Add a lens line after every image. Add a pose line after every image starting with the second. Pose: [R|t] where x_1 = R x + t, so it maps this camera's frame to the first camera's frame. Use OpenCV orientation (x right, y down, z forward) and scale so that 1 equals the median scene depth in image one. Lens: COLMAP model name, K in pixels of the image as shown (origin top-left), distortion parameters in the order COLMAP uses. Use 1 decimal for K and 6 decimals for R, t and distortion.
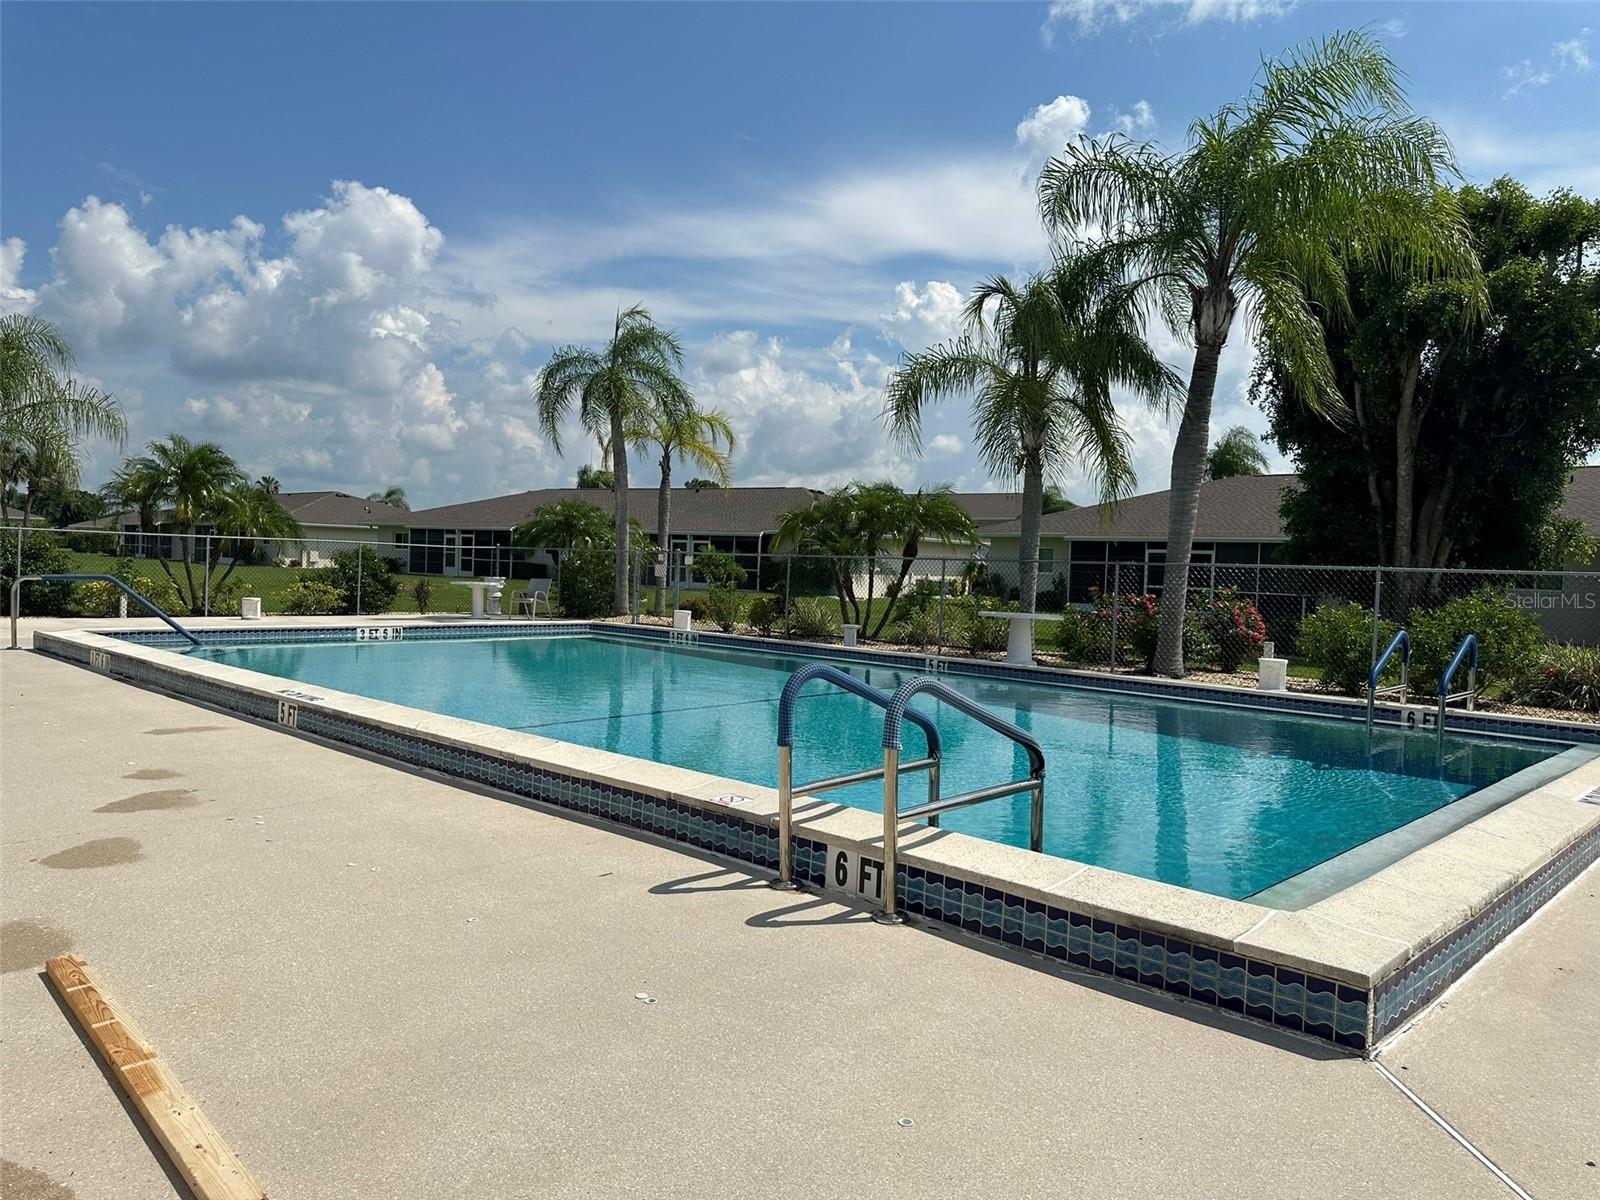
lens RADIAL K [[1140.5, 0, 800.0], [0, 1140.5, 600.0], [0, 0, 1]] dist [0.091067, -0.124184]
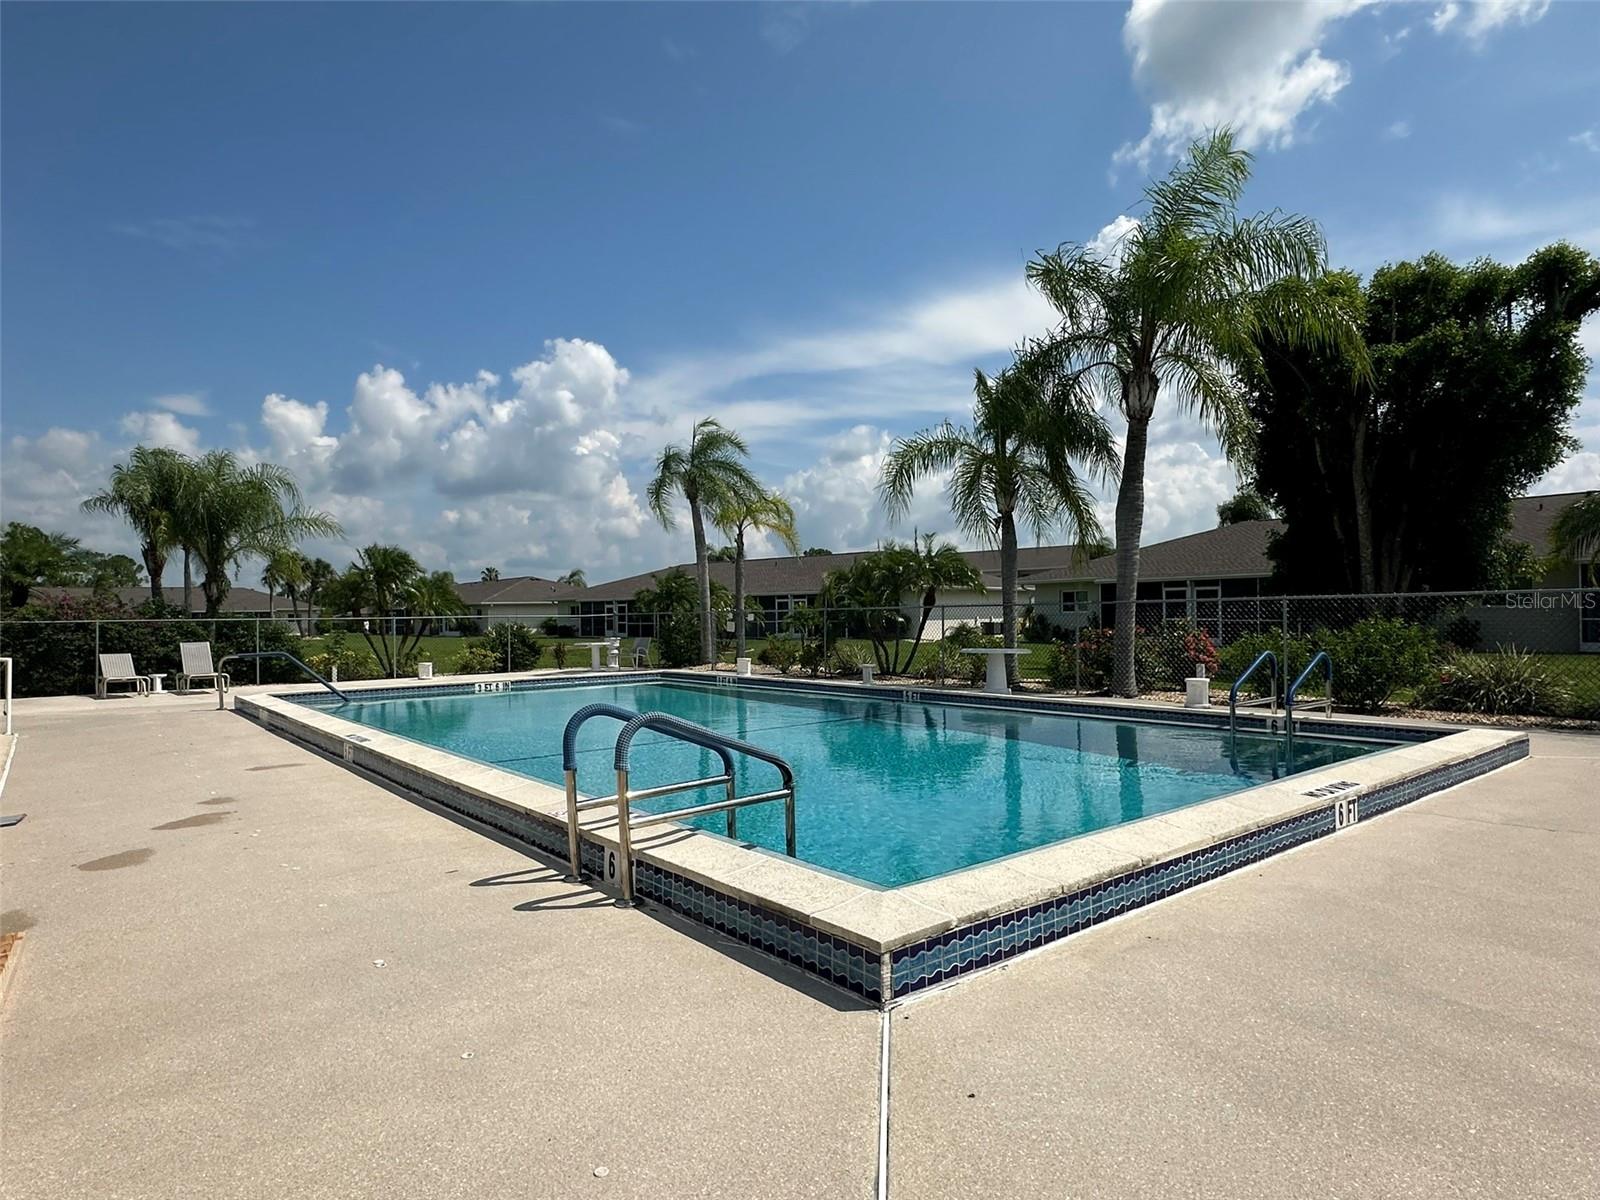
lens RADIAL K [[940.1, 0, 794.1], [0, 940.1, 606.2], [0, 0, 1]] dist [-0.003770, -0.001495]
pose [[0.990326, -0.051211, -0.128961, 0.104243], [0.045735, 0.997936, -0.045074, 0.001481], [0.131003, 0.038740, 0.990625, -0.003621]]
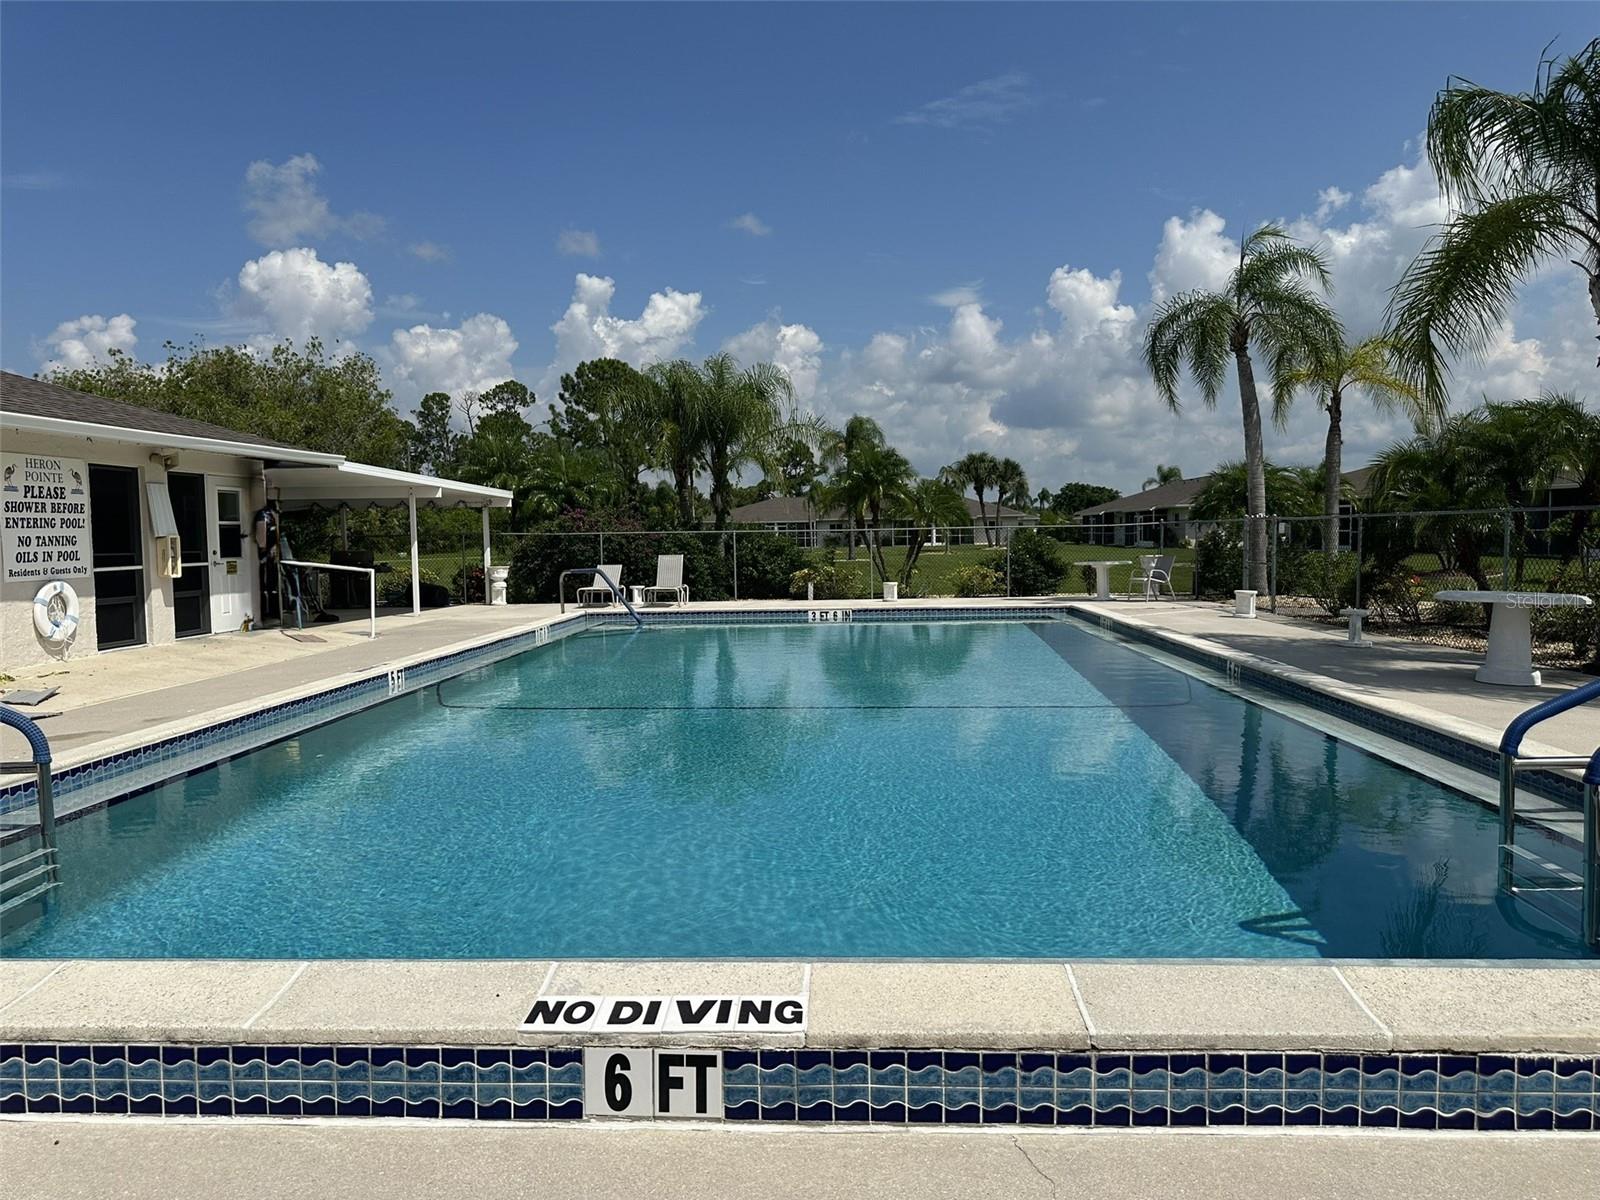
lens RADIAL K [[1140.5, 0, 800.0], [0, 1140.5, 600.0], [0, 0, 1]] dist [0.091067, -0.124184]
pose [[0.650995, -0.001256, -0.759081, 0.390969], [0.014588, 0.999835, 0.010857, 0.002430], [0.758942, -0.018141, 0.650906, 0.279226]]
